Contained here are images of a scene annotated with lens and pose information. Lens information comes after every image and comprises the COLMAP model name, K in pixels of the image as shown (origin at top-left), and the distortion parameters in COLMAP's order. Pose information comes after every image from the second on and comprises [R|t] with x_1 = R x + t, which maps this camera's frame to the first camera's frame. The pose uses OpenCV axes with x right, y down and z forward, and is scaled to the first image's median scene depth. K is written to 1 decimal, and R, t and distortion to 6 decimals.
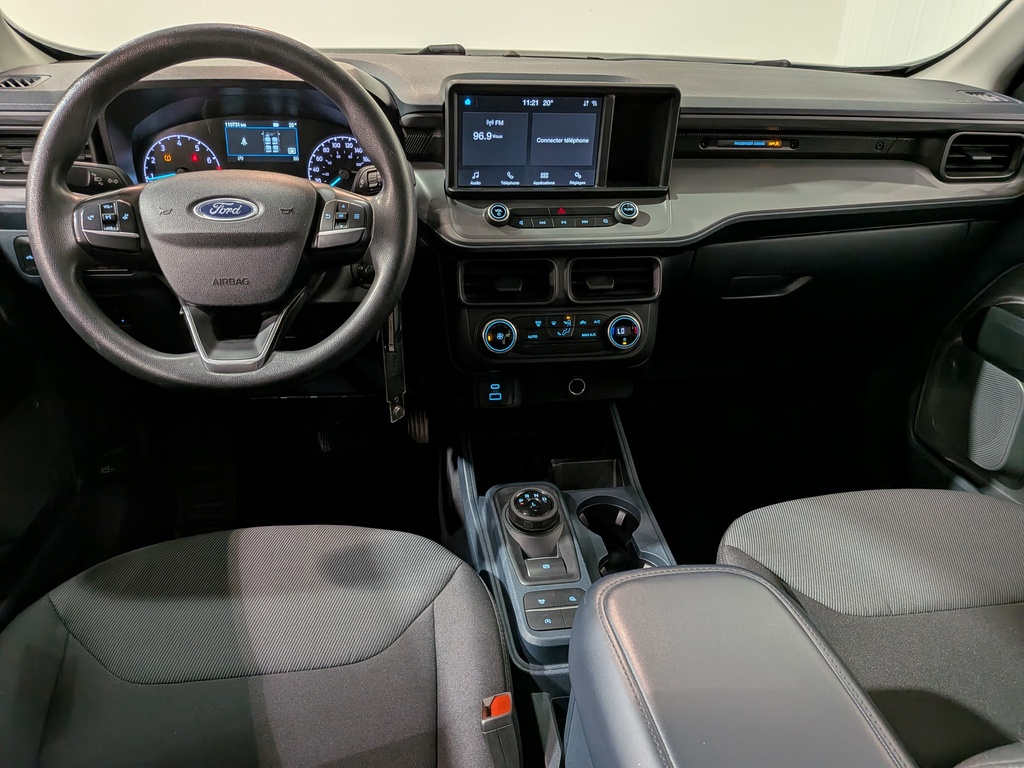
lens RADIAL K [[717.6, 0, 504.0], [0, 717.6, 379.5], [0, 0, 1]] dist [0.085698, -0.143282]
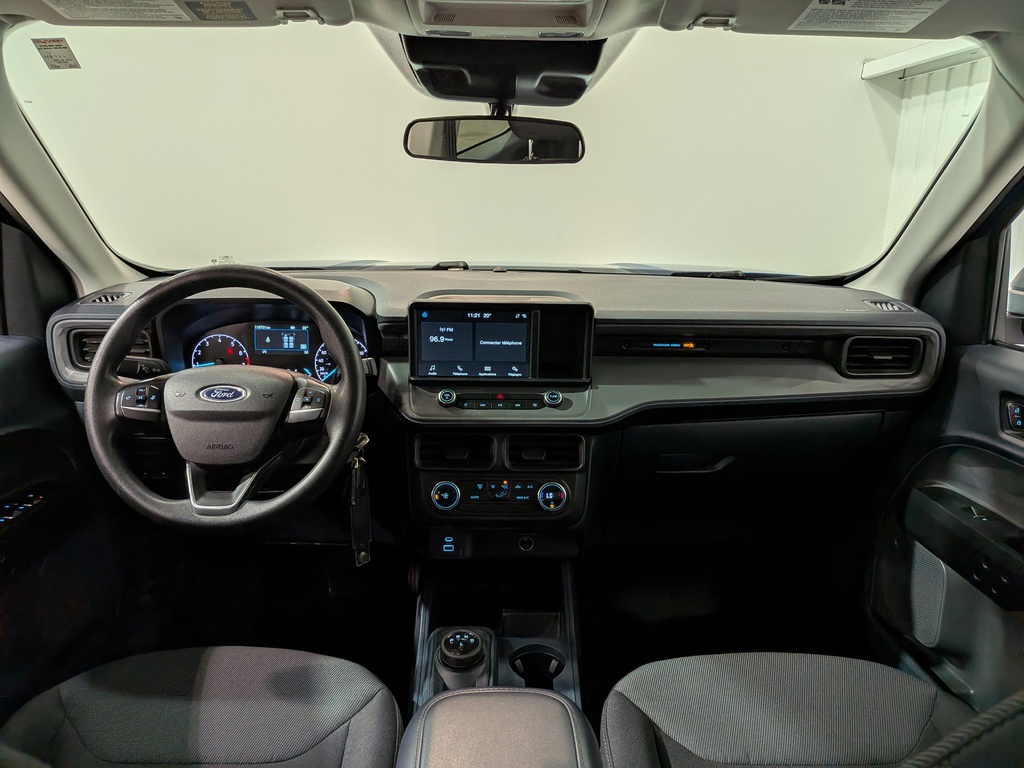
lens RADIAL K [[717.8, 0, 512.8], [0, 717.8, 394.5], [0, 0, 1]] dist [0.091302, -0.144571]
pose [[0.991256, 0.021151, -0.130245, 0.264242], [-0.047629, 0.977876, -0.203690, 0.014577], [0.123055, 0.208112, 0.970333, -0.201369]]
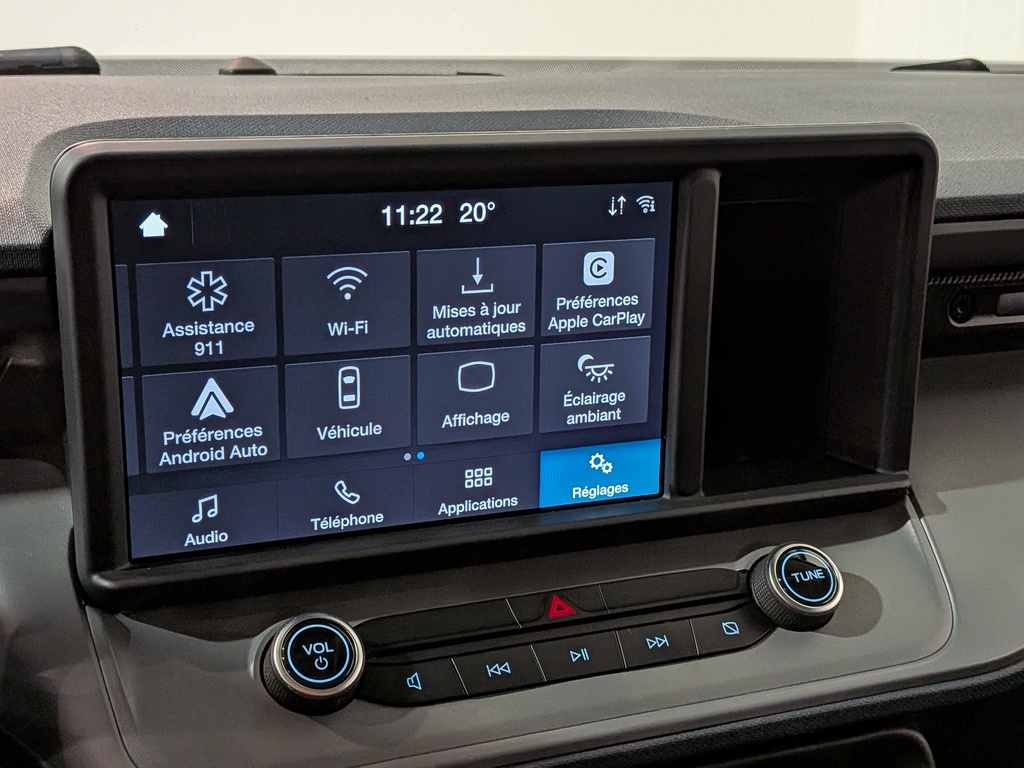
lens RADIAL K [[1463.1, 0, 488.5], [0, 1463.1, 416.1], [0, 0, 1]] dist [0.080357, -0.067788]
pose [[0.975219, -0.082099, 0.205444, -0.044465], [0.122674, 0.973437, -0.193319, -0.204287], [-0.184115, 0.213731, 0.959386, 0.502255]]
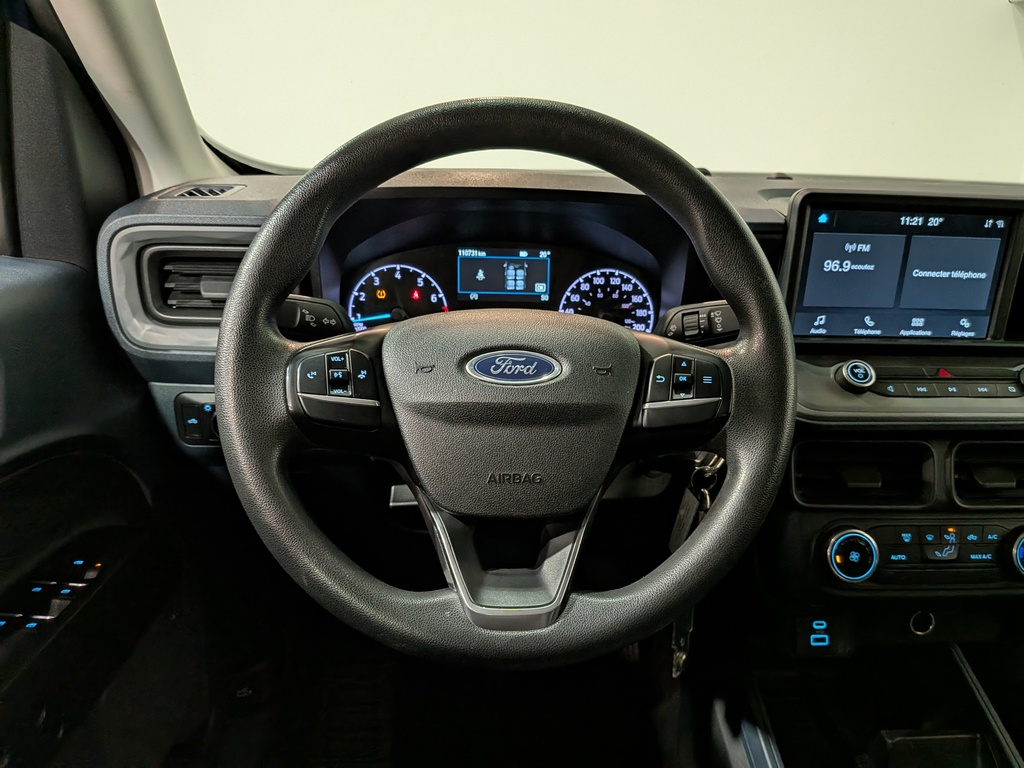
lens RADIAL K [[731.0, 0, 535.1], [0, 731.0, 406.9], [0, 0, 1]] dist [0.086798, -0.156760]
pose [[0.996061, 0.025509, -0.084920, -0.245117], [-0.039020, 0.986108, -0.161459, -0.075510], [0.079622, 0.164136, 0.983219, 0.292674]]
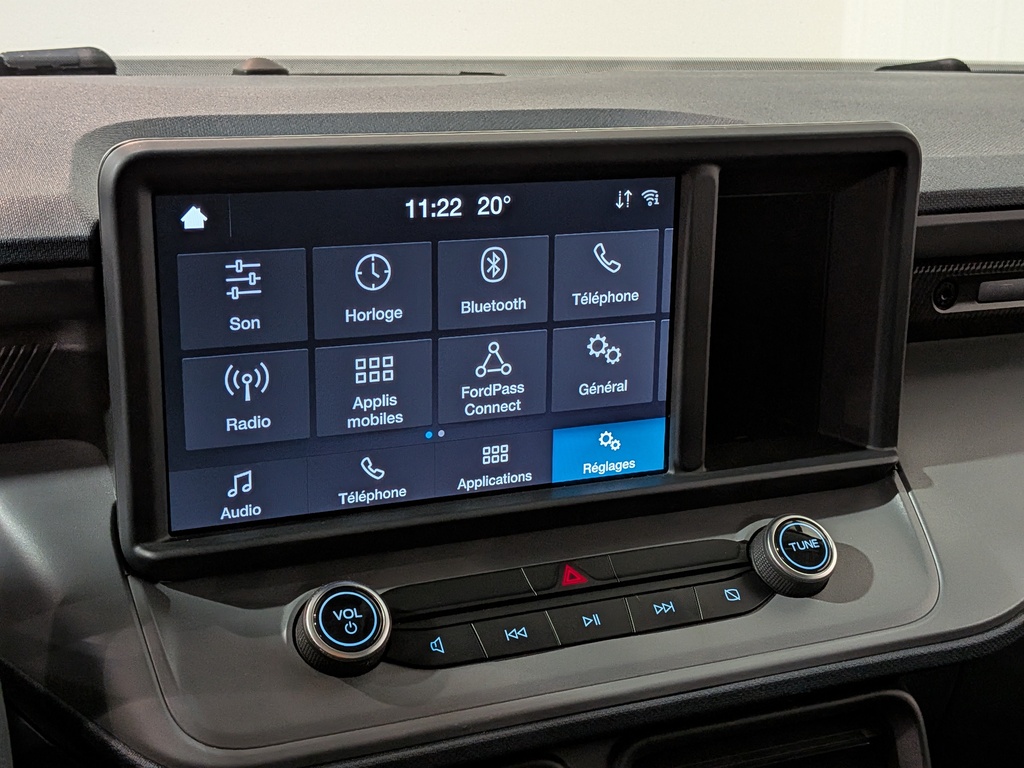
lens RADIAL K [[1460.5, 0, 512.0], [0, 1460.5, 384.0], [0, 0, 1]] dist [0.080784, -0.043208]
pose [[0.970028, -0.083081, 0.228350, -0.060442], [0.131973, 0.969184, -0.208003, -0.194153], [-0.204032, 0.231905, 0.951100, 0.474211]]
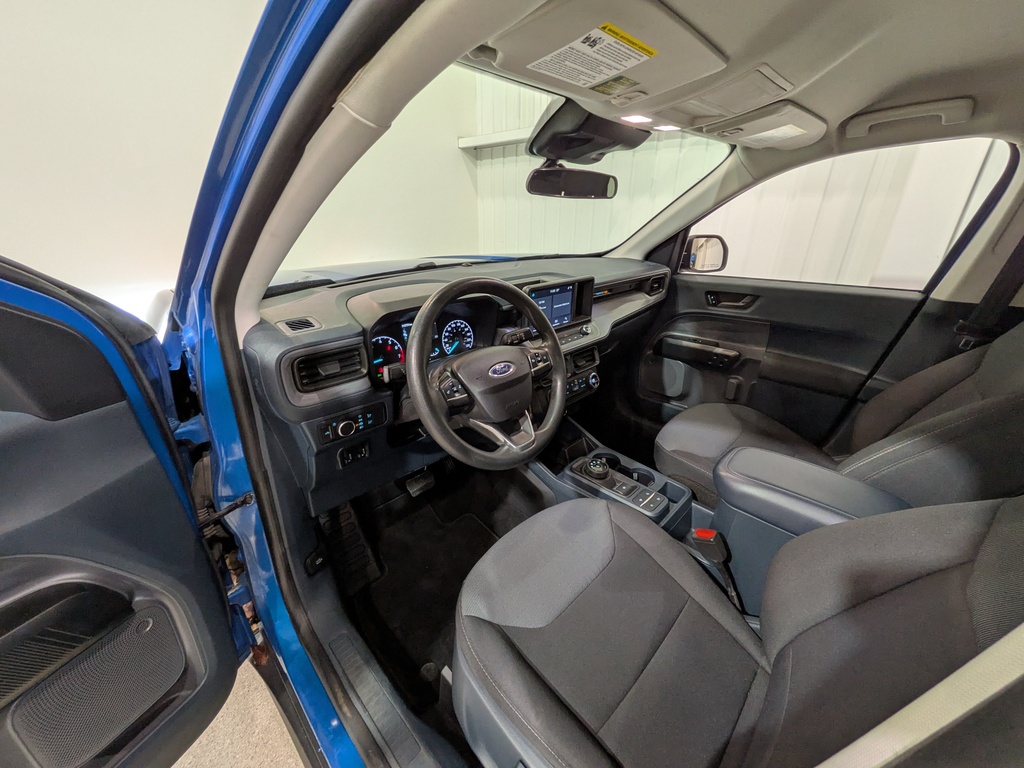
lens RADIAL K [[393.9, 0, 510.3], [0, 393.9, 384.0], [0, 0, 1]] dist [-0.000243, -0.000012]
pose [[0.808589, -0.261770, 0.526935, -0.738028], [0.291103, 0.956271, 0.028353, -0.175157], [-0.511315, 0.130466, 0.849433, 0.080334]]
